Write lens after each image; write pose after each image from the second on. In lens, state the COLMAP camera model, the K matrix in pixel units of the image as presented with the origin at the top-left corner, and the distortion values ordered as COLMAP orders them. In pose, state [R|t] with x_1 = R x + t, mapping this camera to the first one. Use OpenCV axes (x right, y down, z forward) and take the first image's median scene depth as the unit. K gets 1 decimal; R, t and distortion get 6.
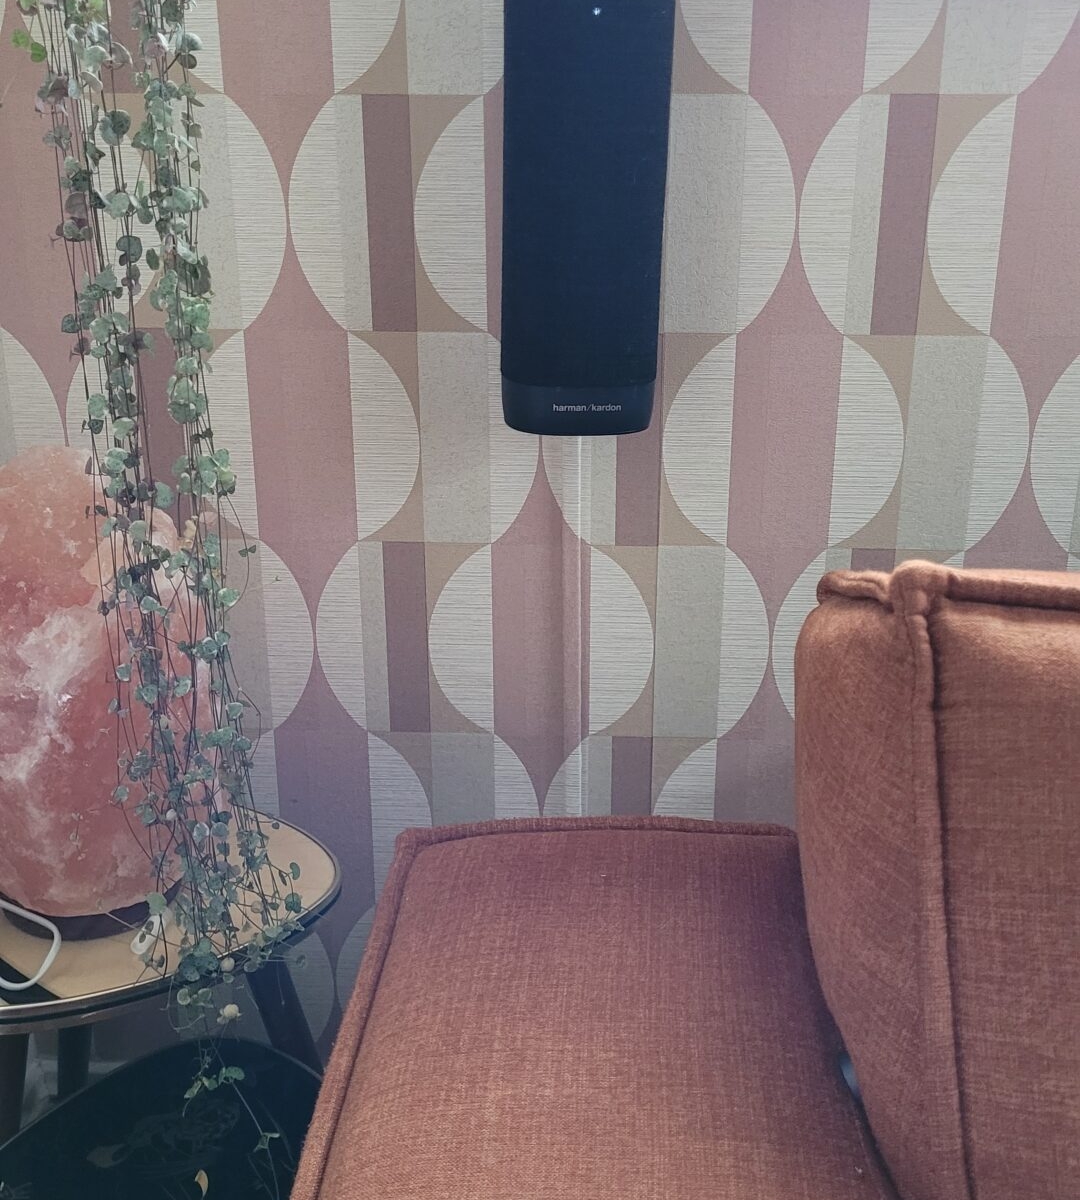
lens RADIAL K [[1502.3, 0, 540.0], [0, 1502.3, 600.0], [0, 0, 1]] dist [0.037443, -0.002645]
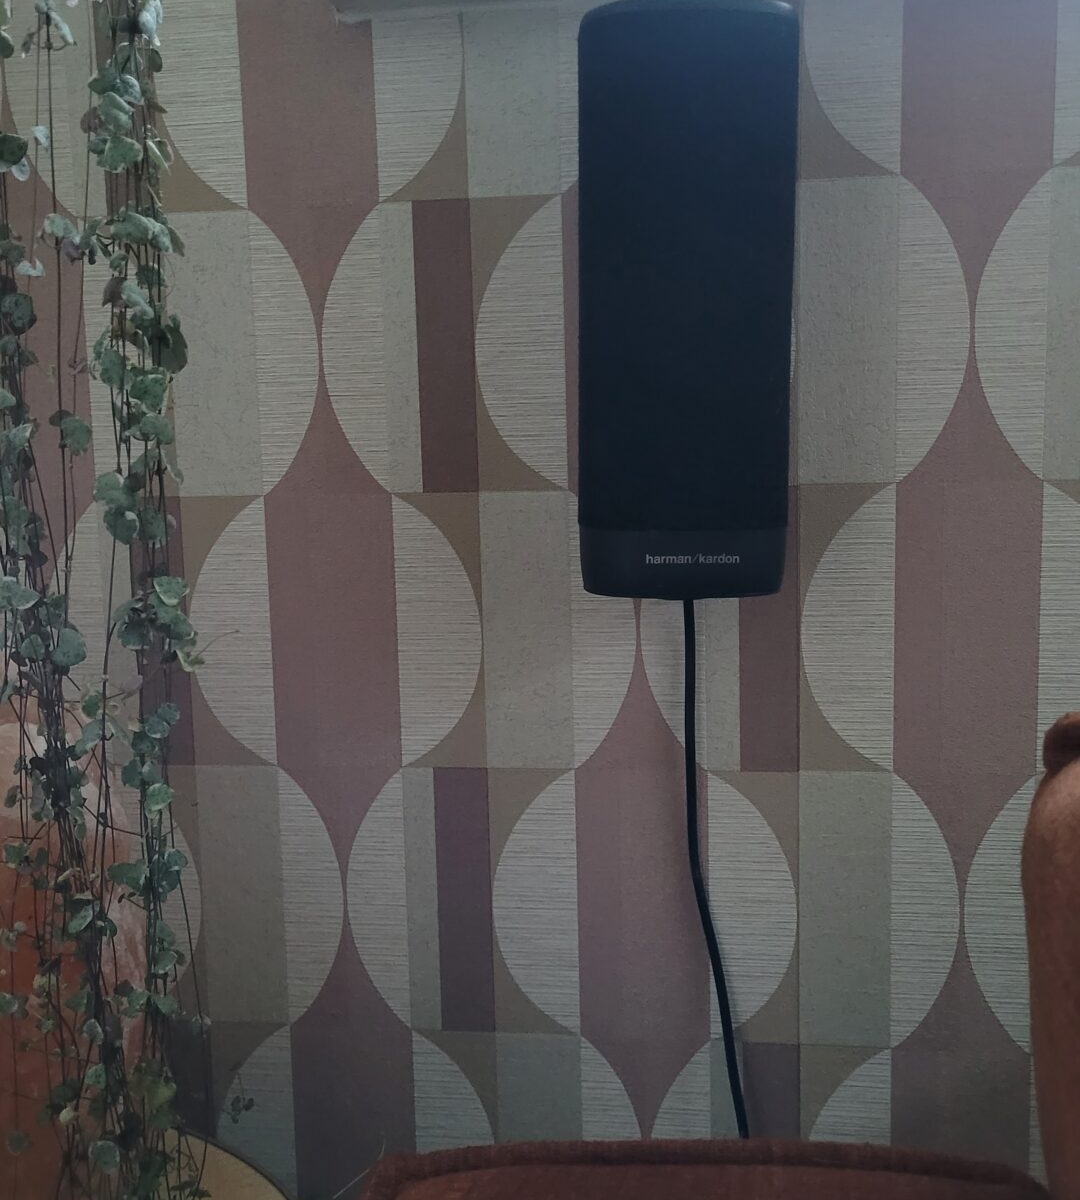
lens RADIAL K [[1502.3, 0, 540.0], [0, 1502.3, 600.0], [0, 0, 1]] dist [0.037443, -0.002645]
pose [[0.994740, -0.008795, -0.102052, 0.029107], [-0.014047, 0.975181, -0.220965, 0.048456], [0.101463, 0.221236, 0.969928, 0.258429]]
